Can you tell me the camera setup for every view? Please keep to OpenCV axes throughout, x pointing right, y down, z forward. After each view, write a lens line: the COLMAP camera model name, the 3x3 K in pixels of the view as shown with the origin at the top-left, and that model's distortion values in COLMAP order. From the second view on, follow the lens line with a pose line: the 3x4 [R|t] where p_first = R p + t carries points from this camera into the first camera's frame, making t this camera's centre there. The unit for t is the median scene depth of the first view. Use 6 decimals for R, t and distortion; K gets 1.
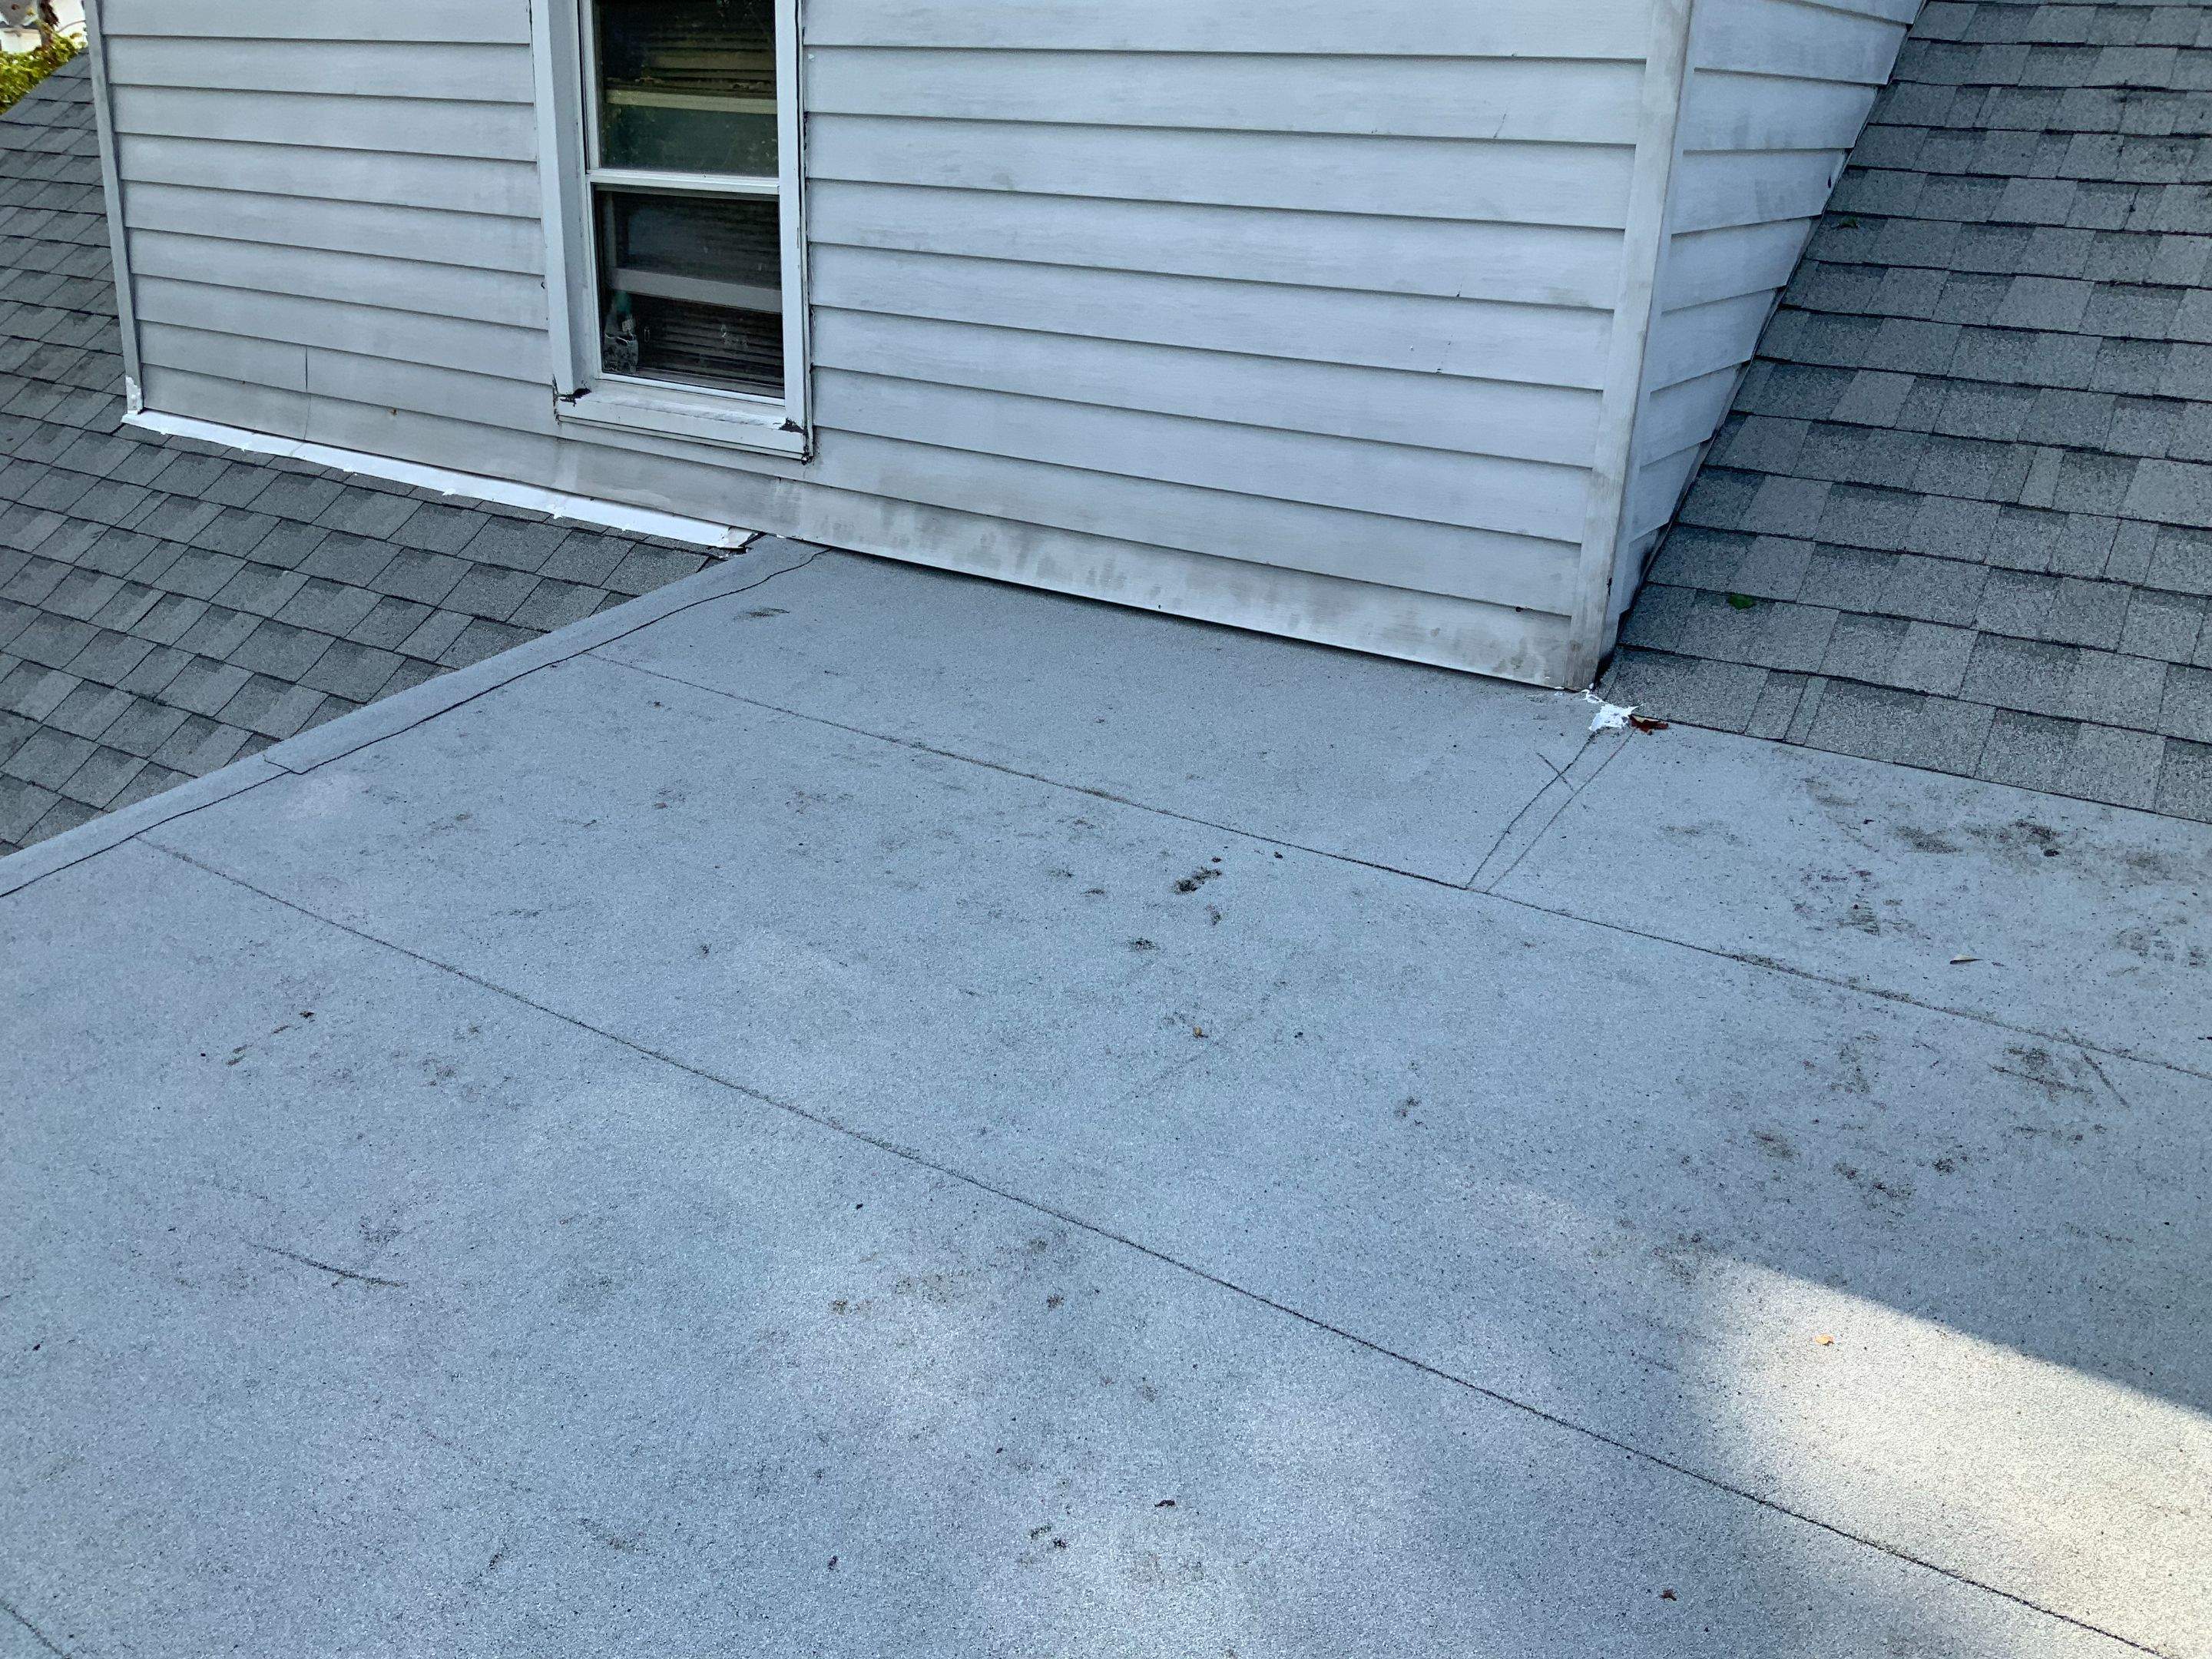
lens RADIAL K [[1832.1, 0, 1098.4], [0, 1832.1, 830.2], [0, 0, 1]] dist [0.105810, -0.225394]
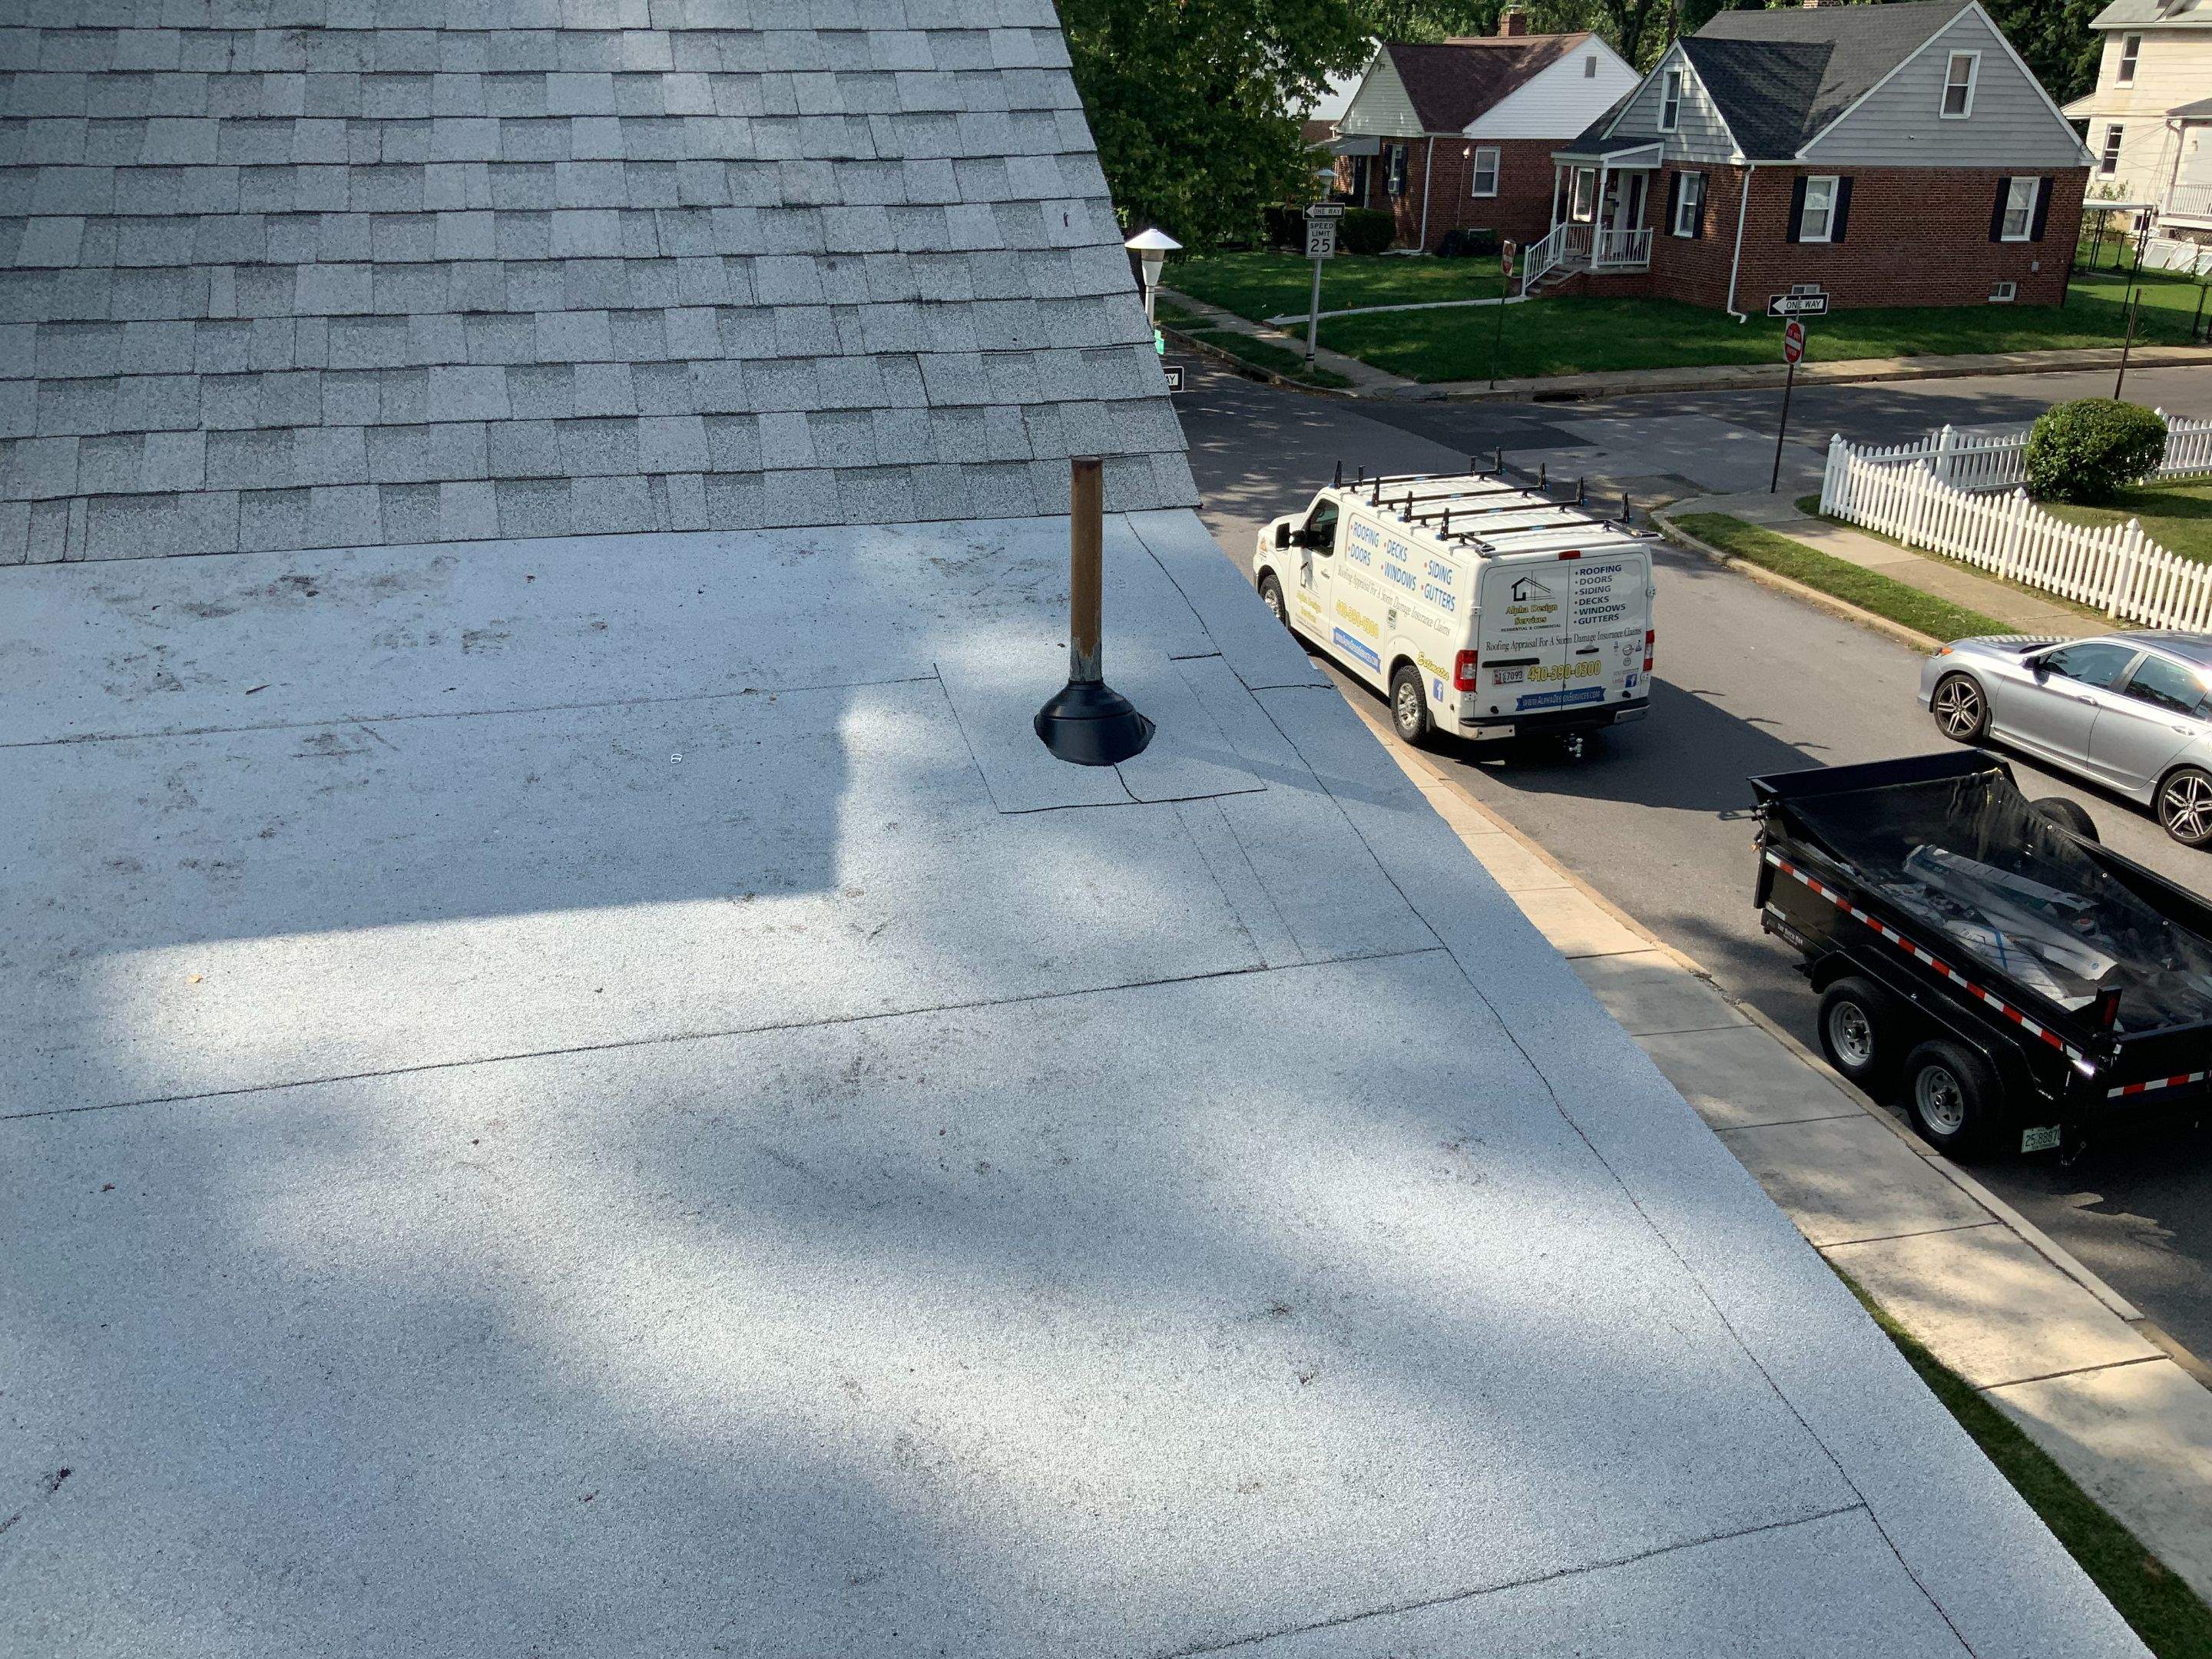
lens RADIAL K [[1832.1, 0, 1098.4], [0, 1832.1, 830.2], [0, 0, 1]] dist [0.105810, -0.225394]
pose [[0.668822, -0.313334, 0.674166, -0.003589], [0.271054, 0.947195, 0.171325, 0.071503], [-0.692248, 0.068149, 0.718434, -0.165636]]
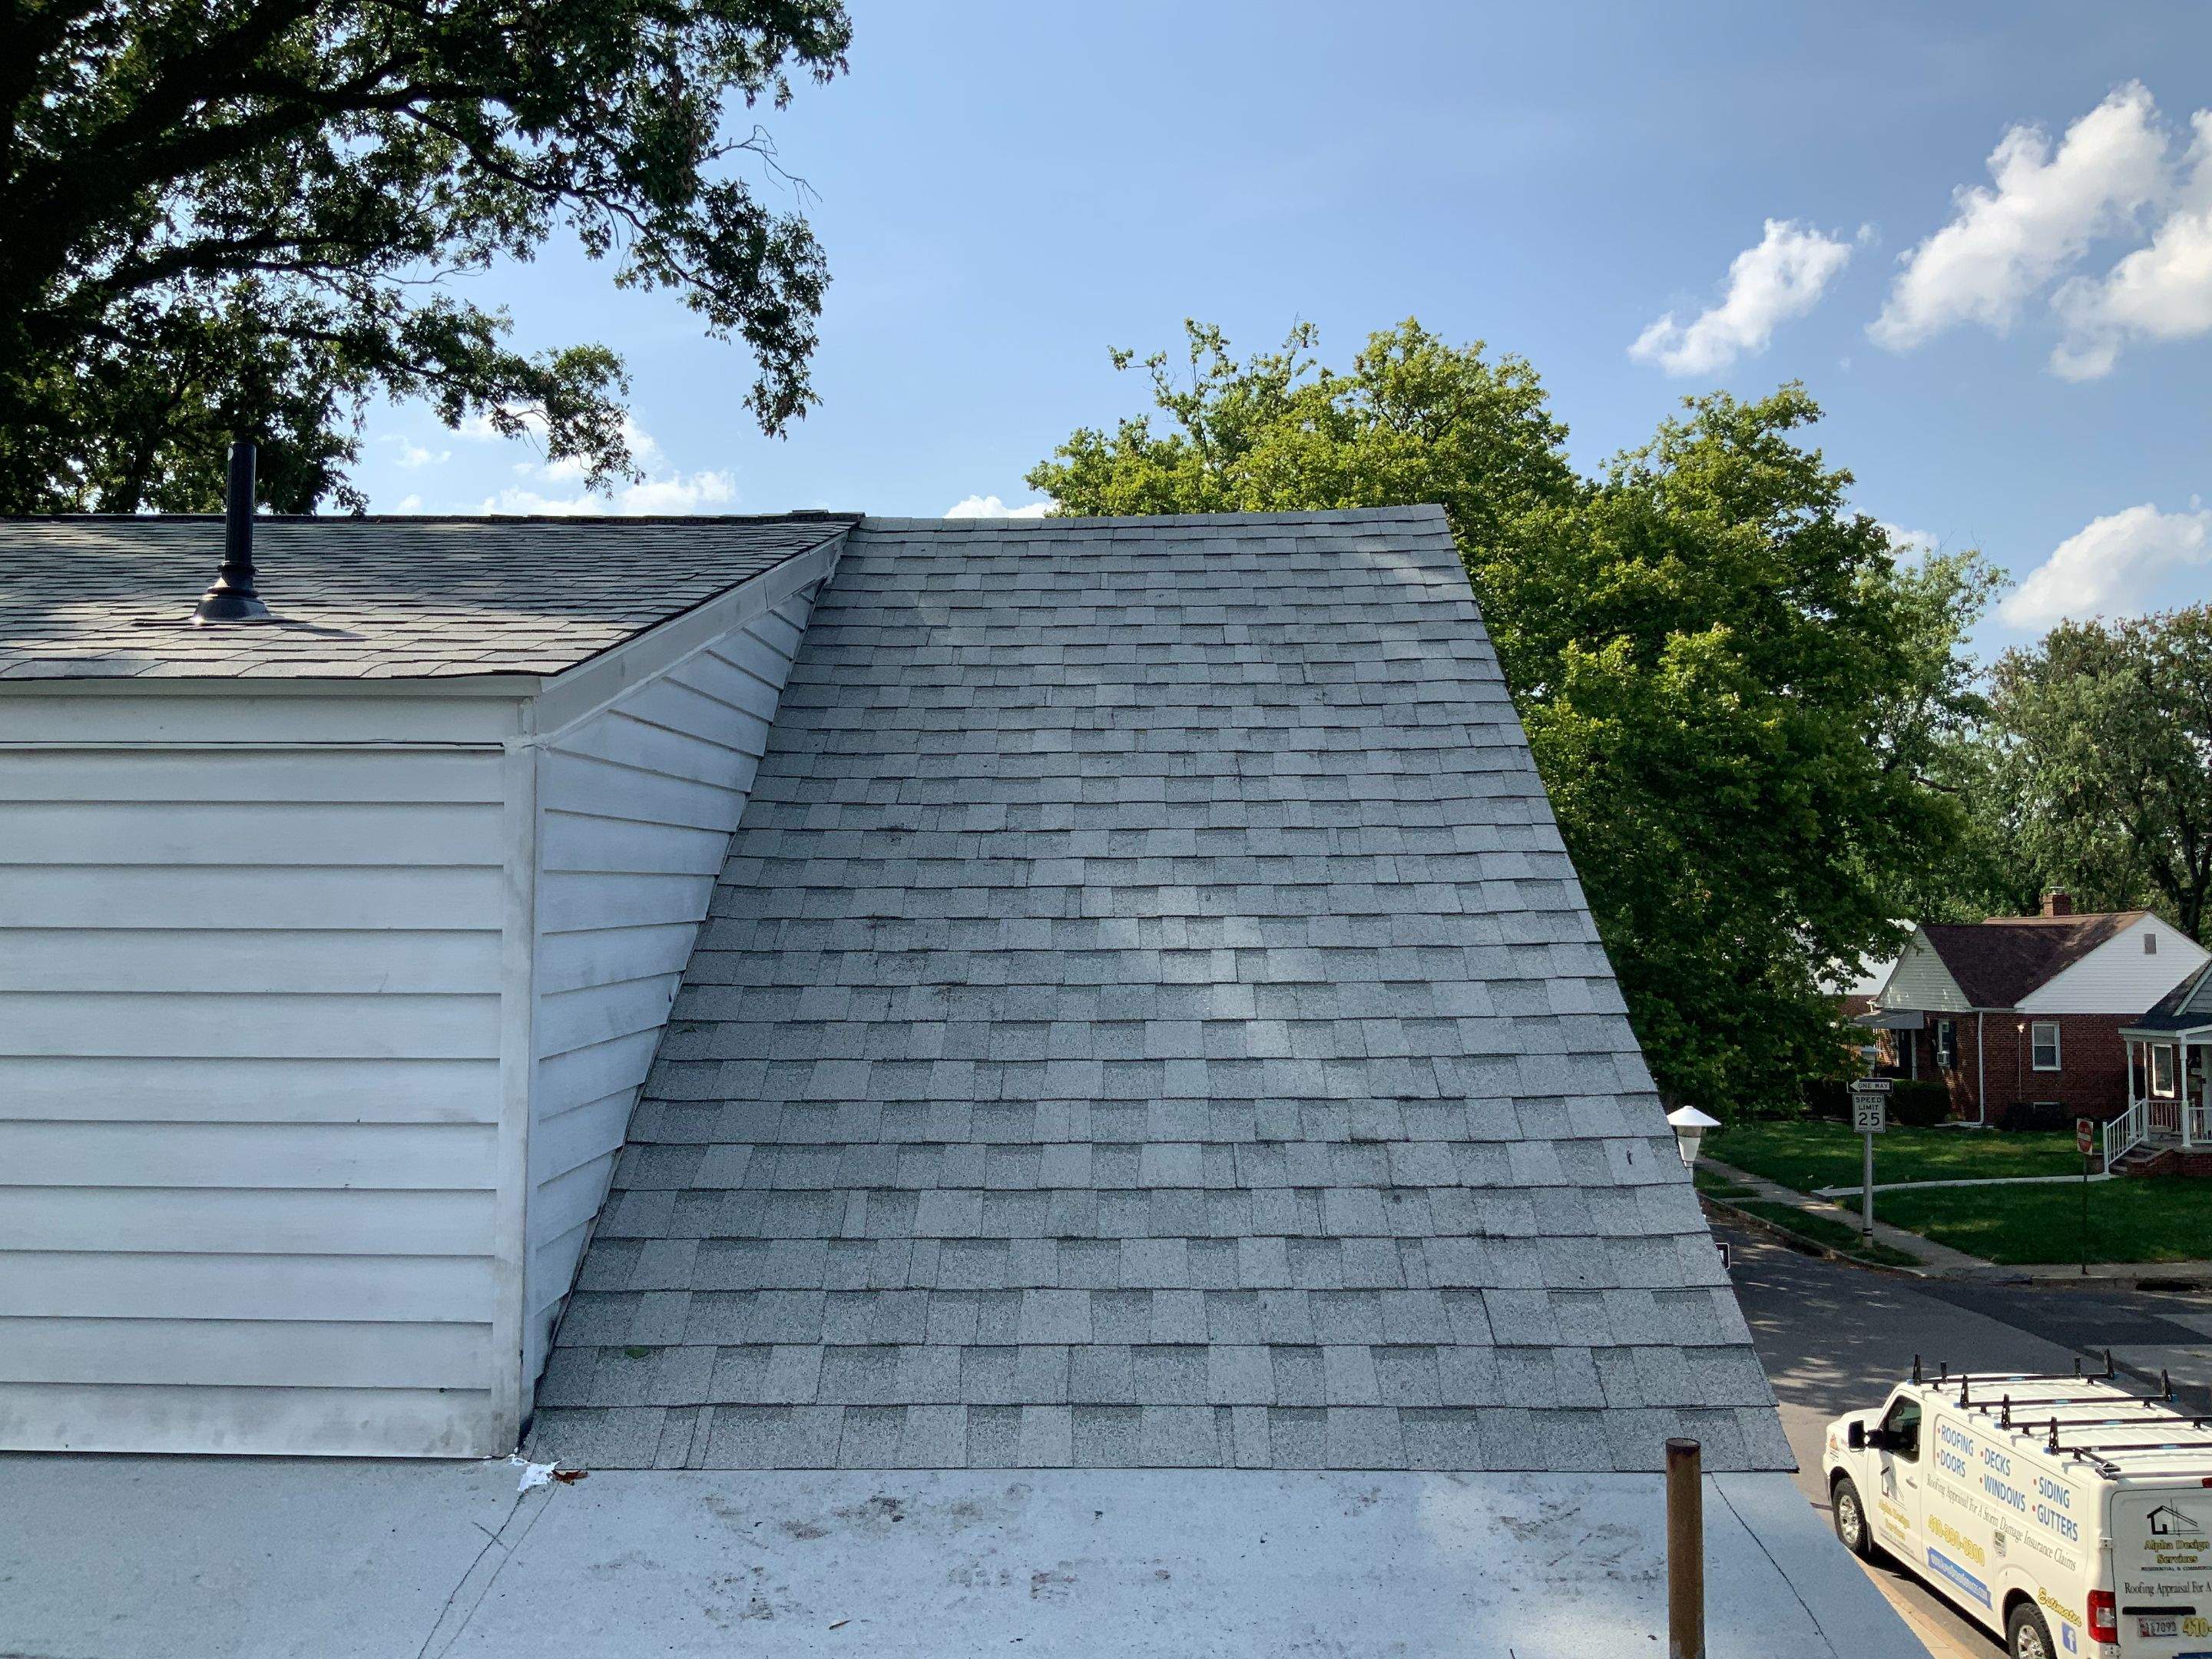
lens RADIAL K [[1825.2, 0, 1097.9], [0, 1825.2, 833.5], [0, 0, 1]] dist [0.107461, -0.209477]
pose [[0.845105, -0.008726, 0.534530, -0.026816], [0.216117, 0.920100, -0.326665, 0.018455], [-0.488970, 0.391587, 0.779466, -0.173495]]
